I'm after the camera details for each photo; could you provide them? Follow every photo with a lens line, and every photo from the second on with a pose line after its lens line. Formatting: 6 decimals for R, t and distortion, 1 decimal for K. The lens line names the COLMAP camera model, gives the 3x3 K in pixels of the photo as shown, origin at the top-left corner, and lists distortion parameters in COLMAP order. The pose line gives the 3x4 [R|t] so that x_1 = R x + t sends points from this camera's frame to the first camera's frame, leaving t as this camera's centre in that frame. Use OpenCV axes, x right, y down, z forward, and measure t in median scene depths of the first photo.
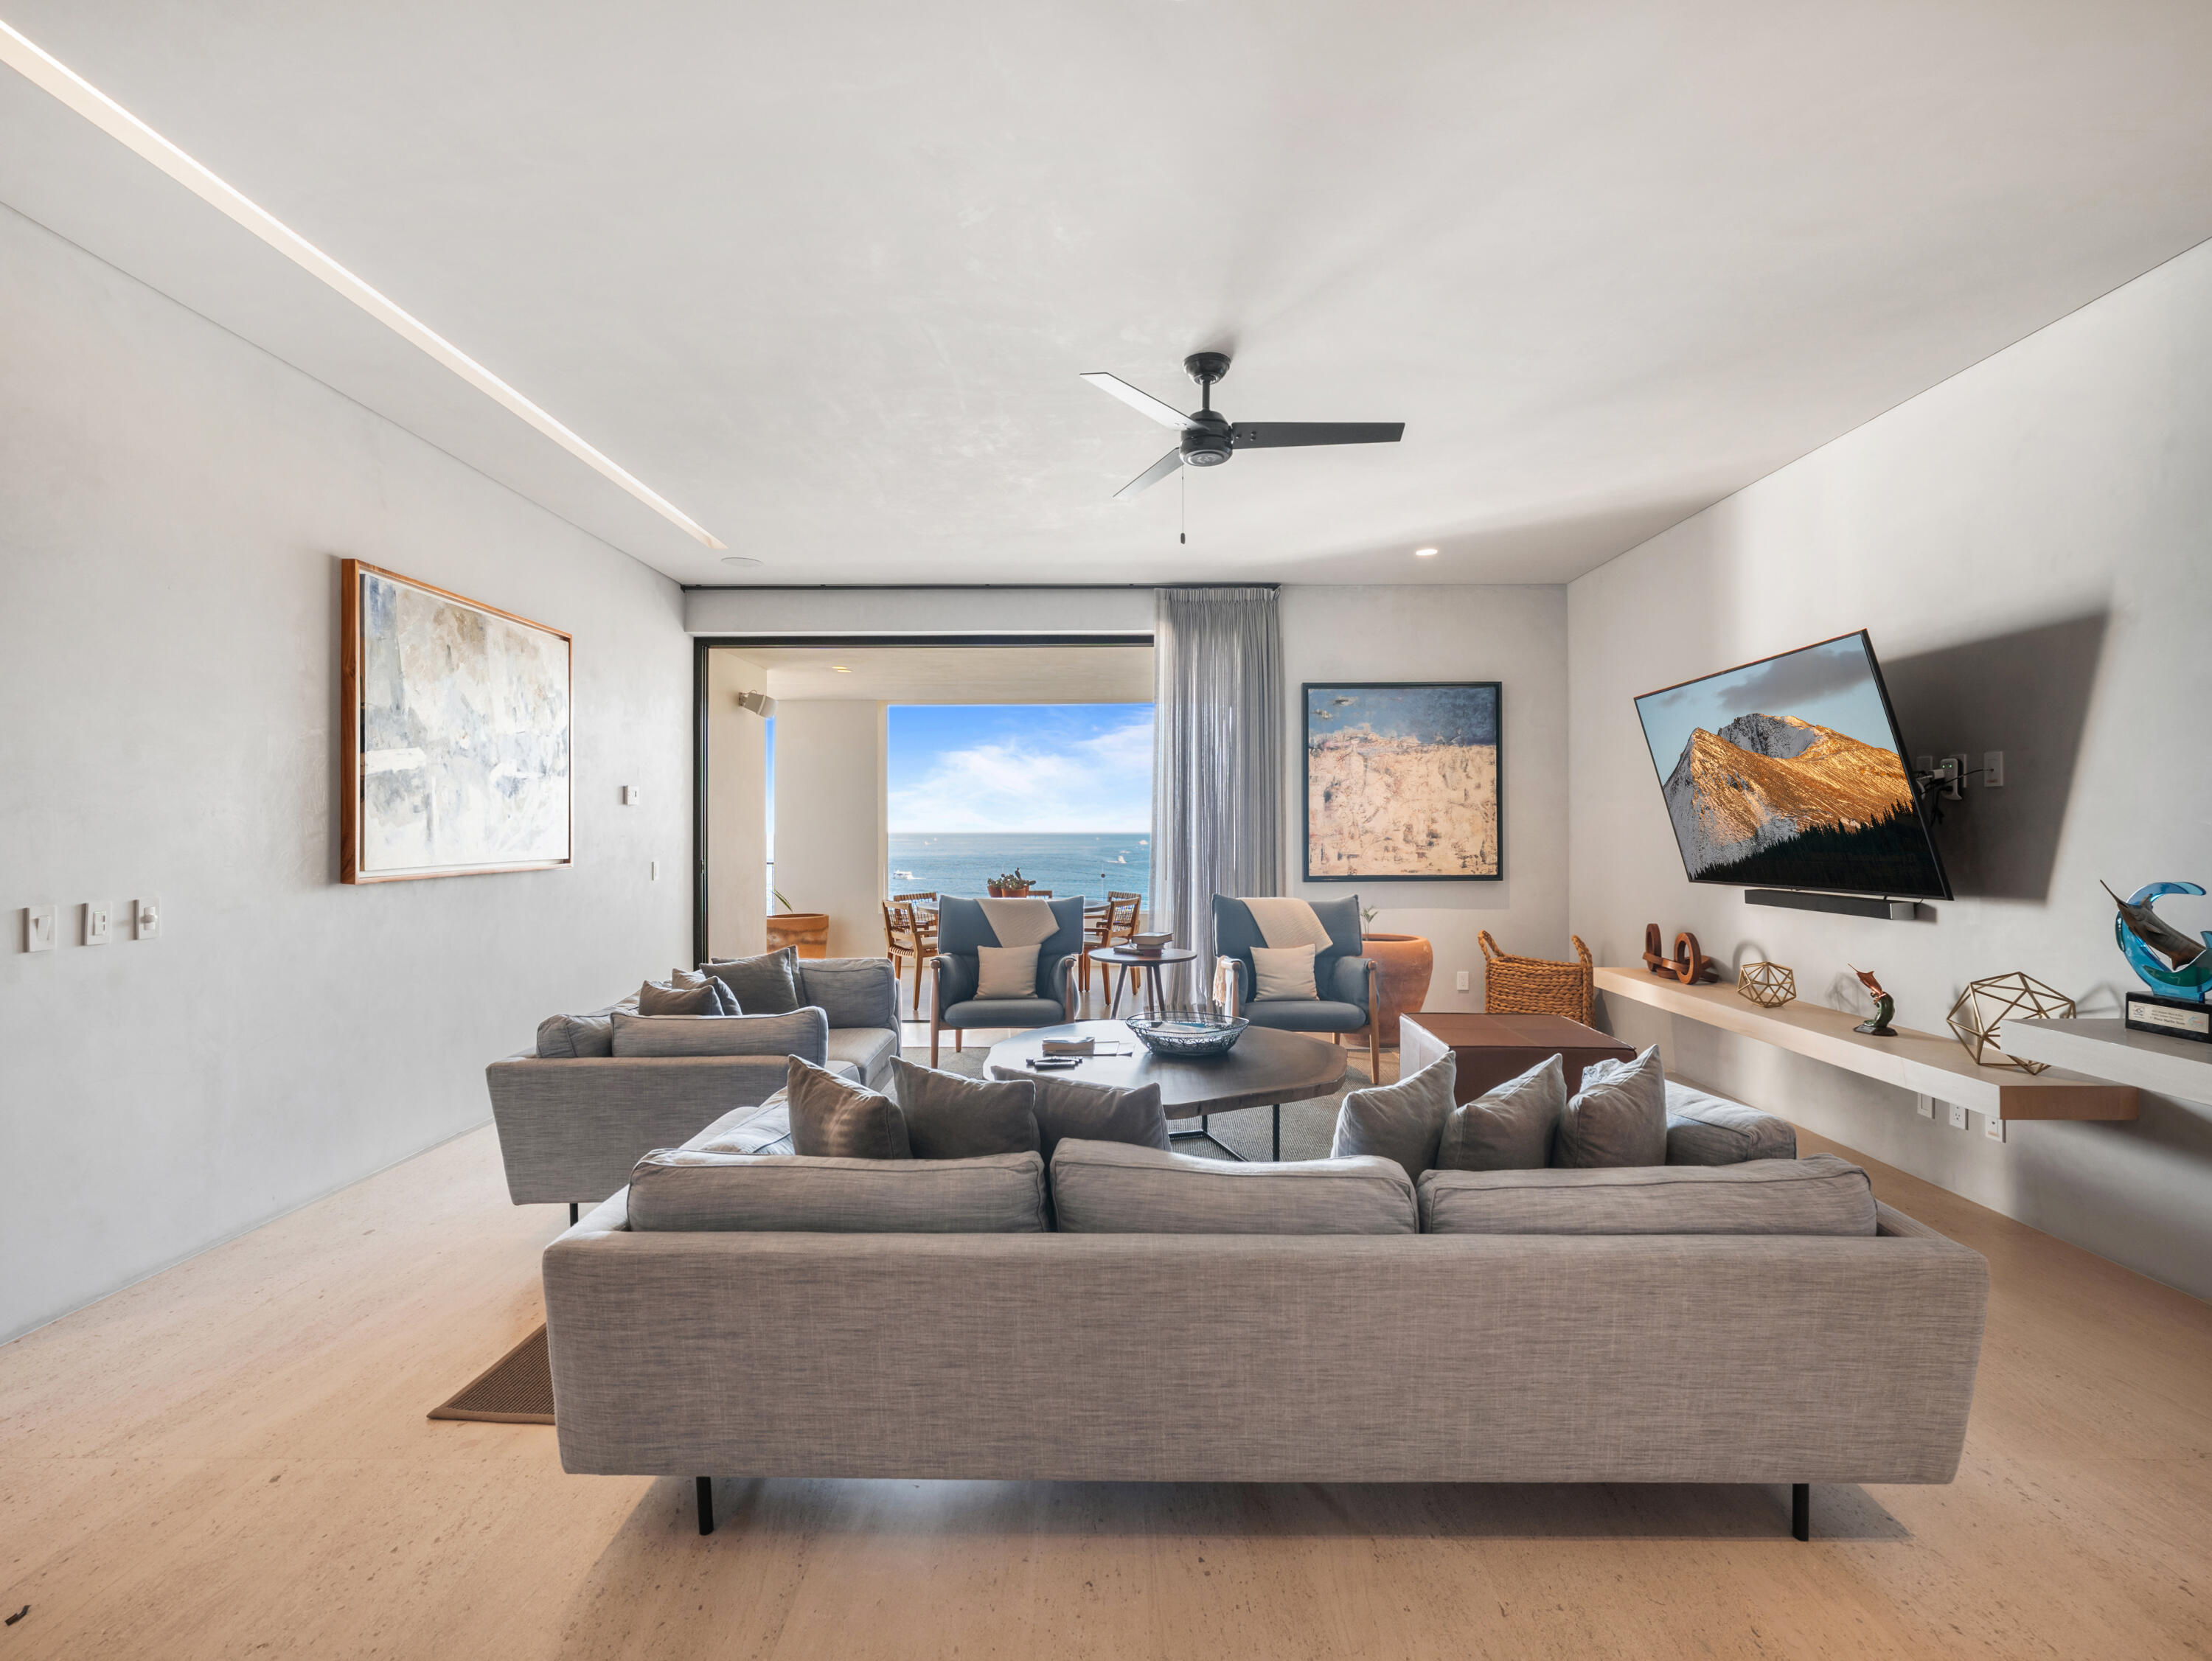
lens RADIAL K [[1063.3, 0, 1105.7], [0, 1063.3, 825.5], [0, 0, 1]] dist [0.000271, 0.001924]
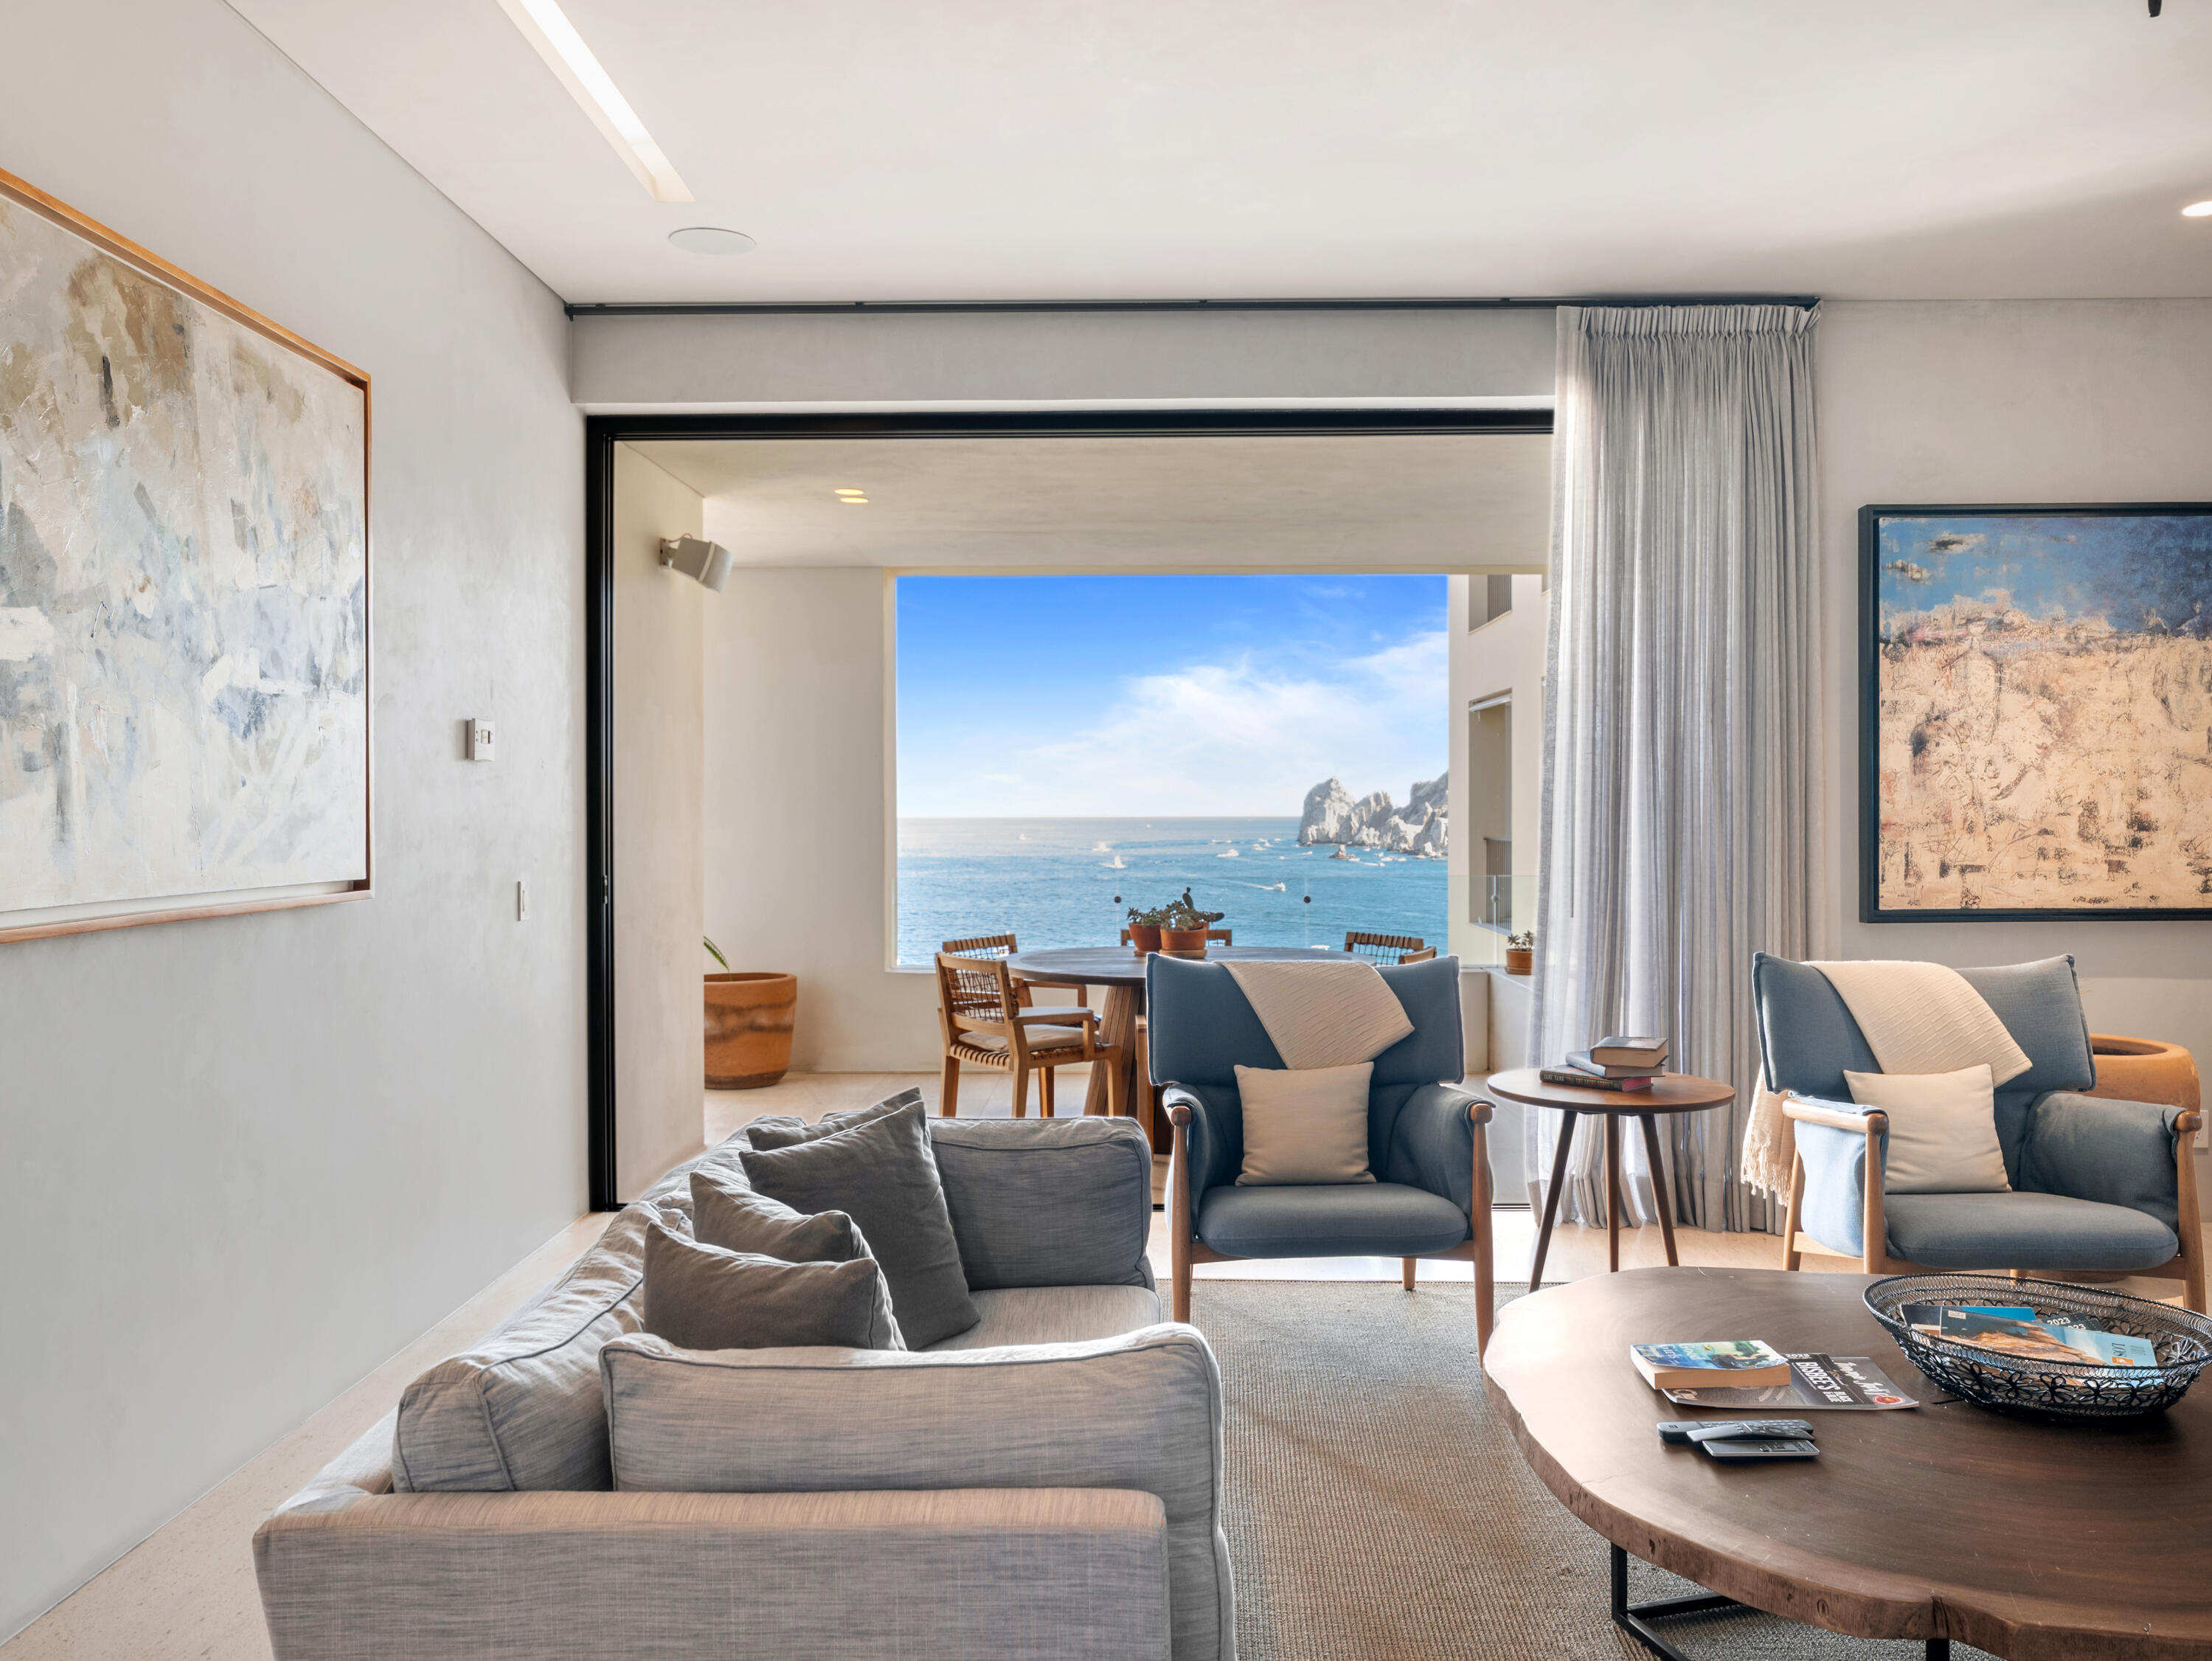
lens RADIAL K [[1715.7, 0, 1100.9], [0, 1715.7, 822.6], [0, 0, 1]] dist [-0.002221, -0.003498]
pose [[0.999954, -0.000554, -0.009581, -0.208539], [0.000643, 0.999957, 0.009288, 0.001116], [0.009575, -0.009294, 0.999911, 0.313443]]
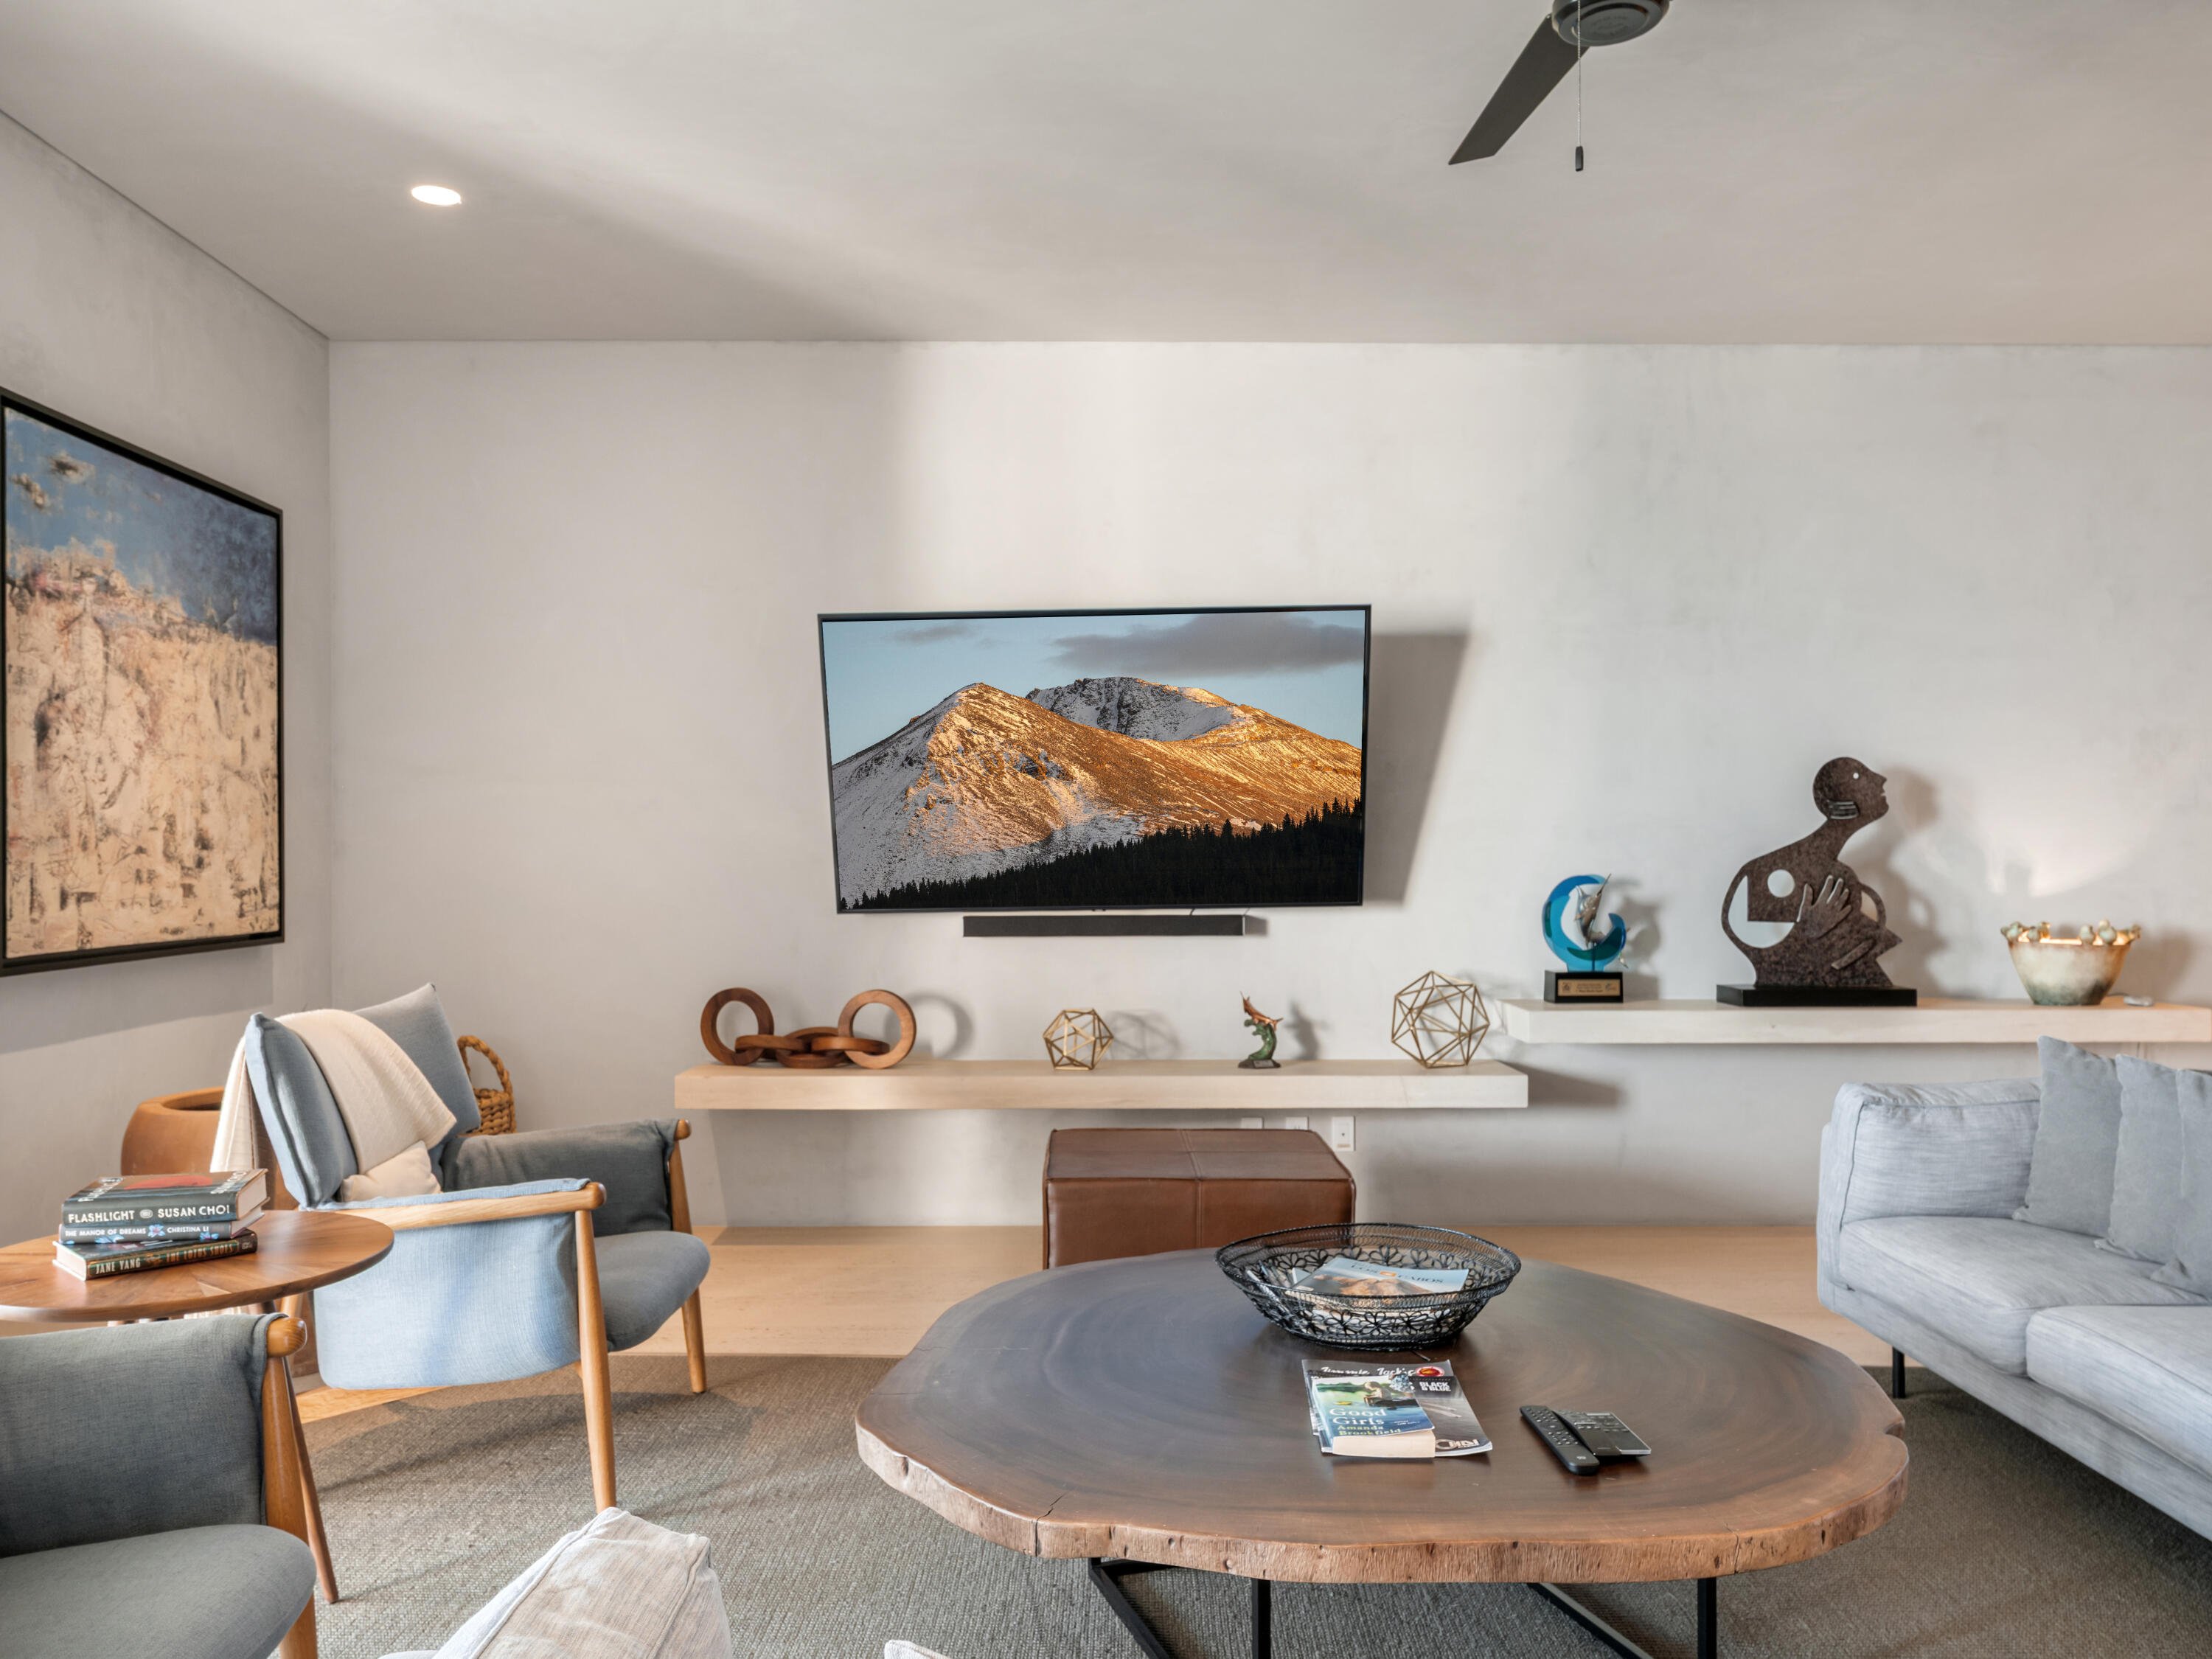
lens RADIAL K [[1603.1, 0, 1079.2], [0, 1603.1, 869.1], [0, 0, 1]] dist [0.018059, -0.006977]
pose [[-0.021836, -0.005725, 0.999745, -0.458744], [-0.002107, 0.999982, 0.005680, 0.021146], [-0.999759, -0.001982, -0.021848, 0.923696]]
